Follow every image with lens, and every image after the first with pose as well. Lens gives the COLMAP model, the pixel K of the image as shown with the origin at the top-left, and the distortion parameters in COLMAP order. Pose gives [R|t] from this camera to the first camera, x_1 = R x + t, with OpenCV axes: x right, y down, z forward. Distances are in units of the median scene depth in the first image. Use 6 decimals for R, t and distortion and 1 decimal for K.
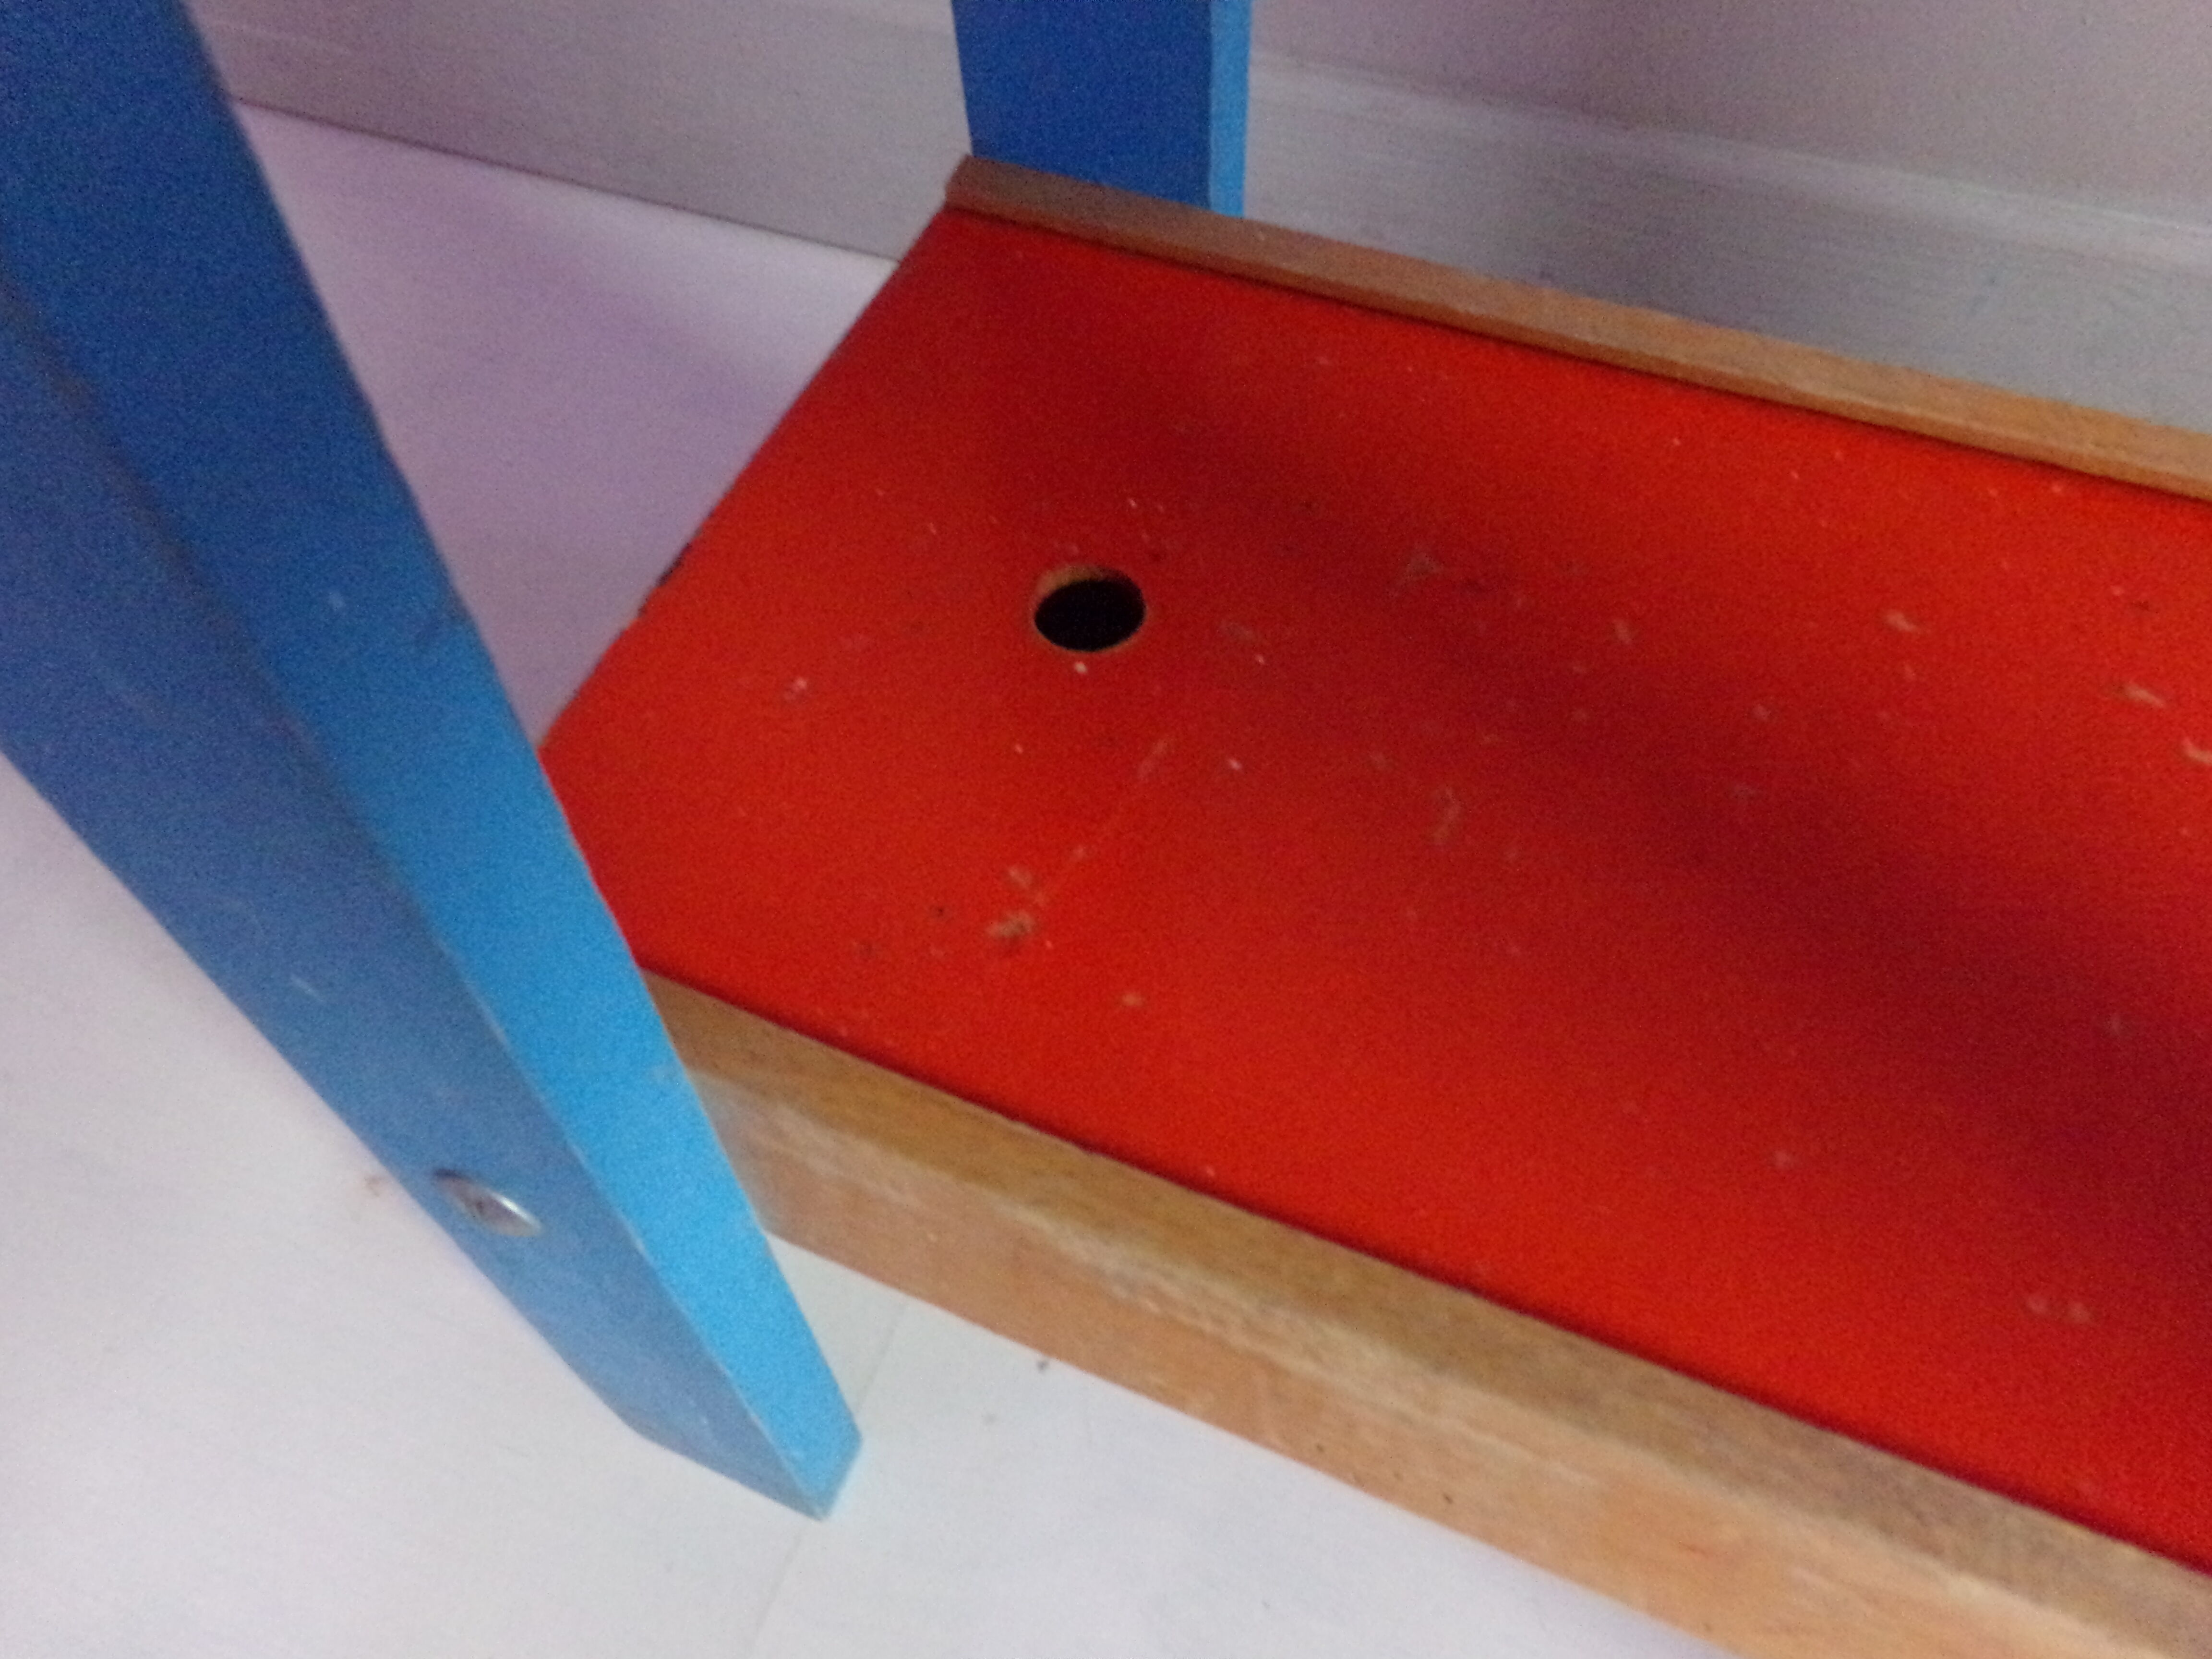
lens RADIAL K [[1500.5, 0, 1109.9], [0, 1500.5, 857.8], [0, 0, 1]] dist [-0.110810, 0.166667]
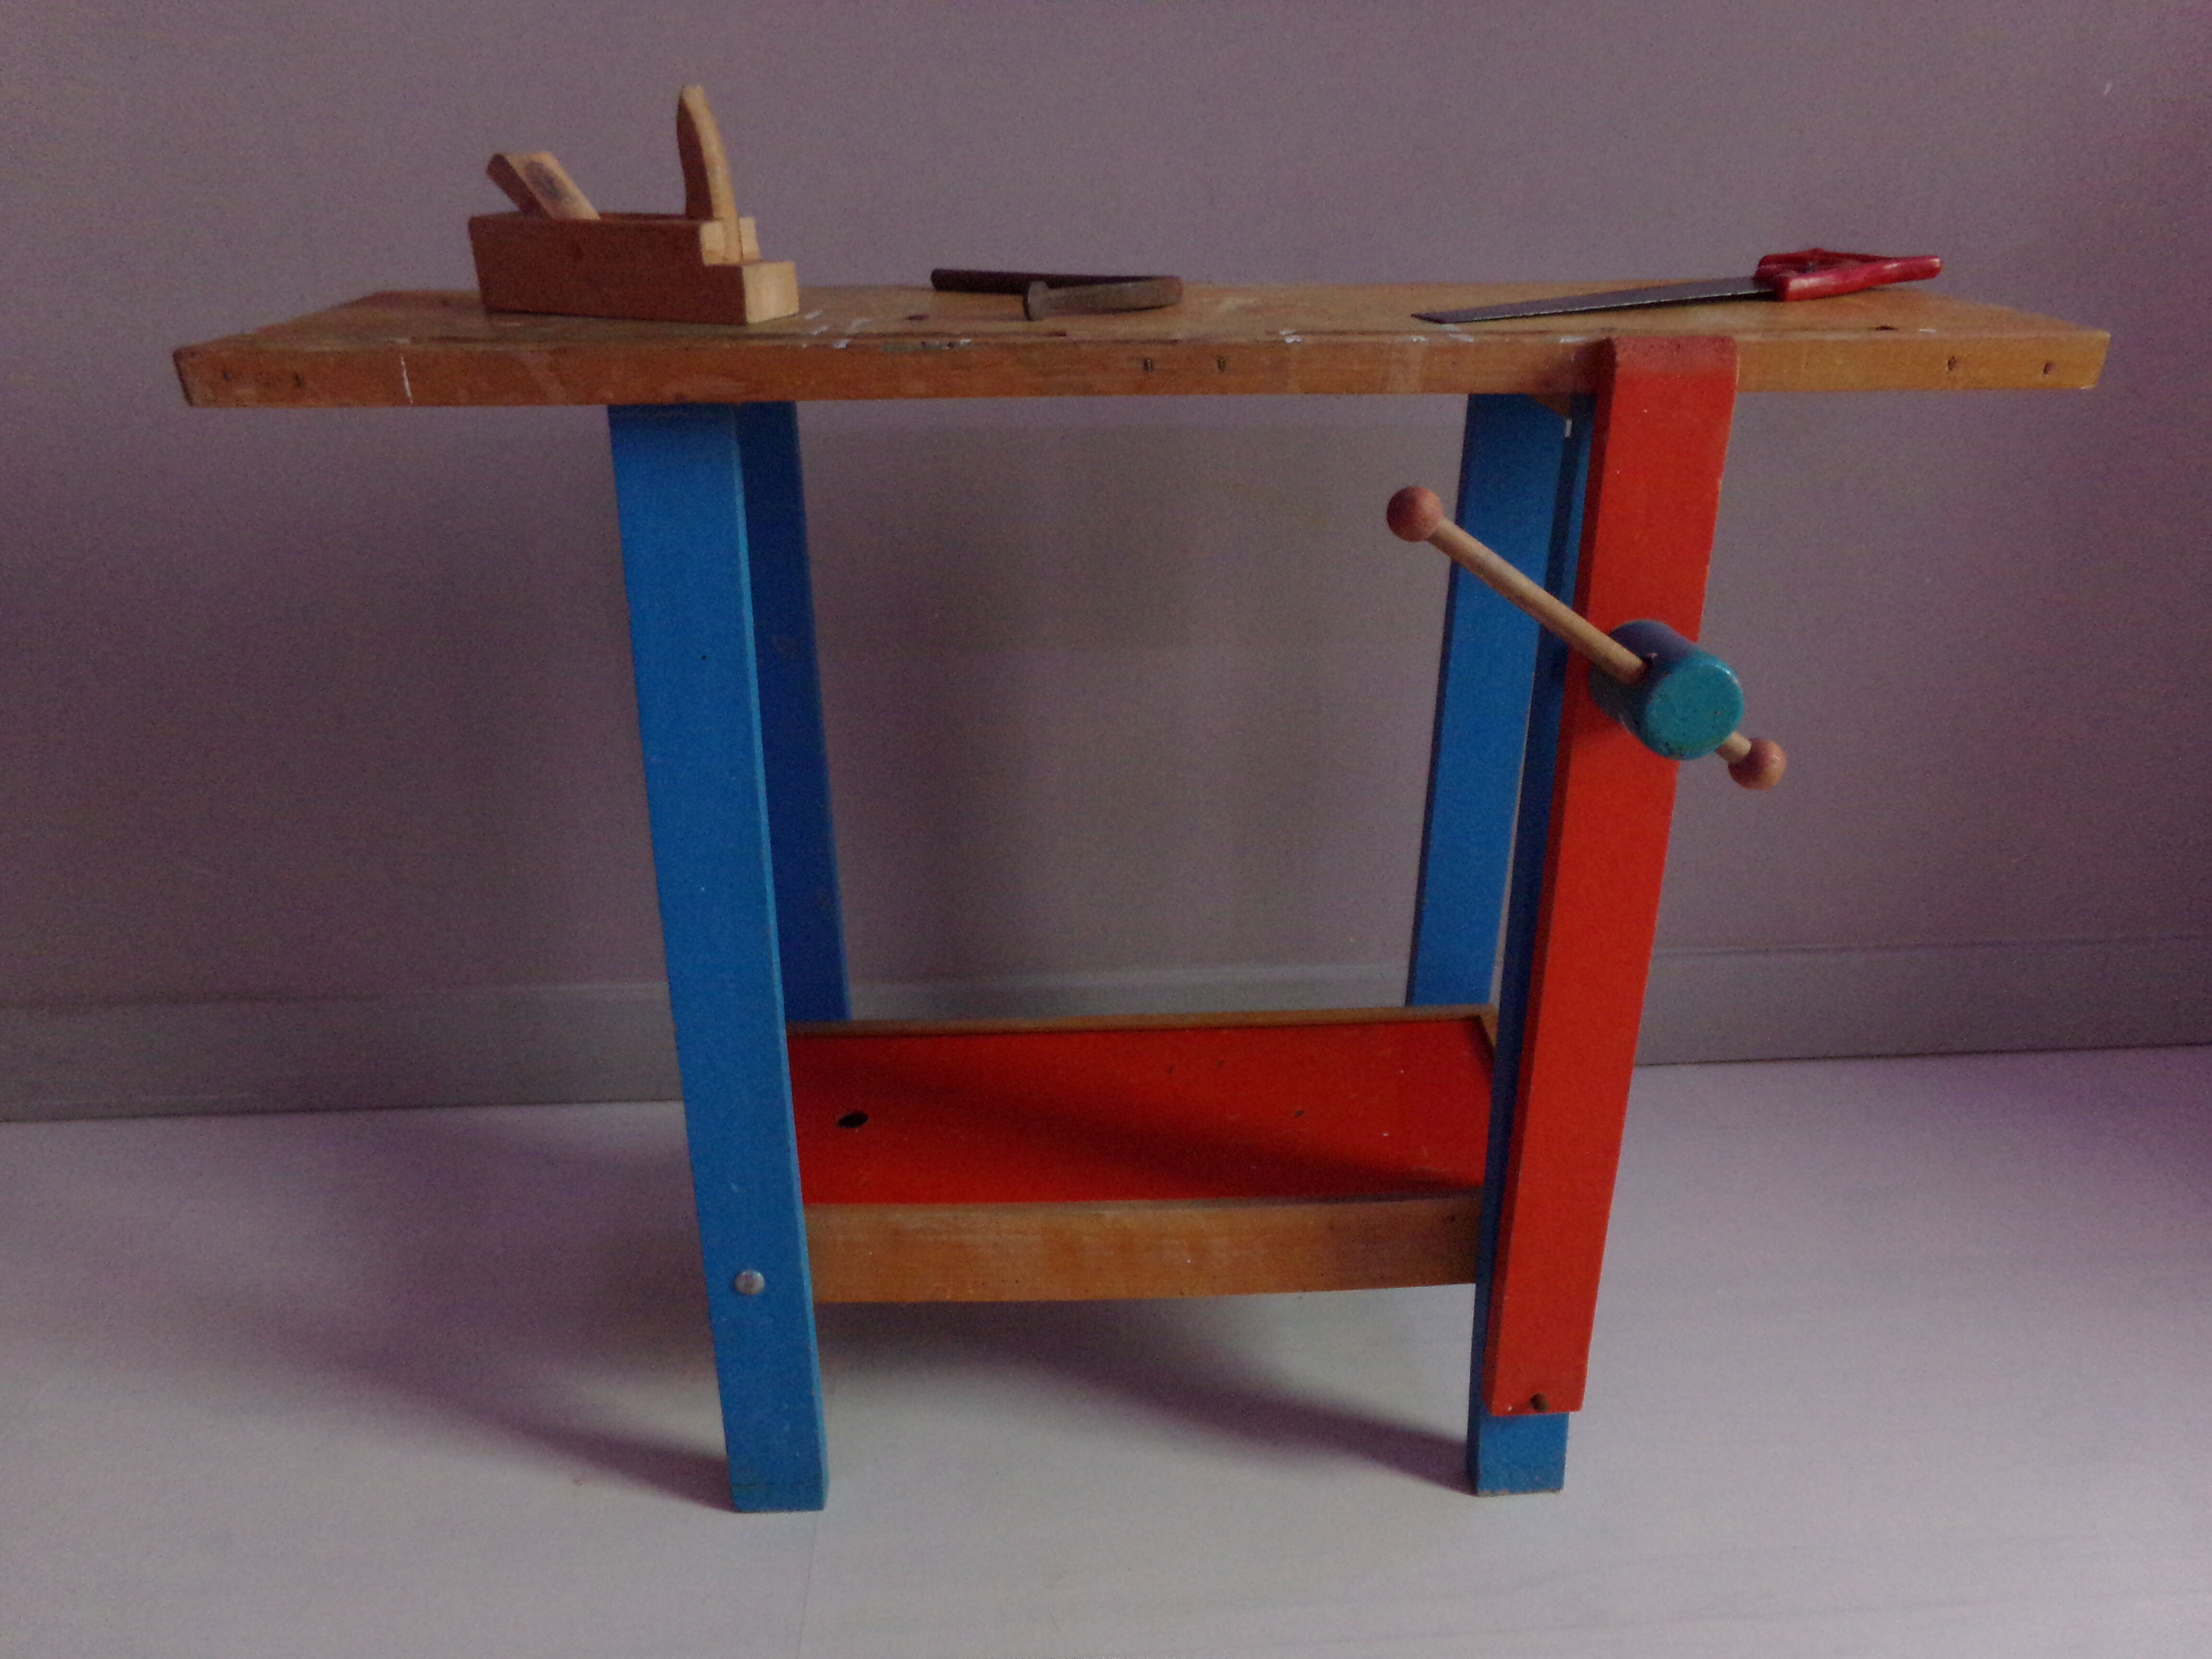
lens RADIAL K [[1500.5, 0, 1109.9], [0, 1500.5, 857.8], [0, 0, 1]] dist [-0.110810, 0.166667]
pose [[0.913461, -0.165903, 0.371570, -0.620716], [0.339512, 0.814083, -0.471169, 1.124076], [-0.224321, 0.556547, 0.799960, -2.178061]]
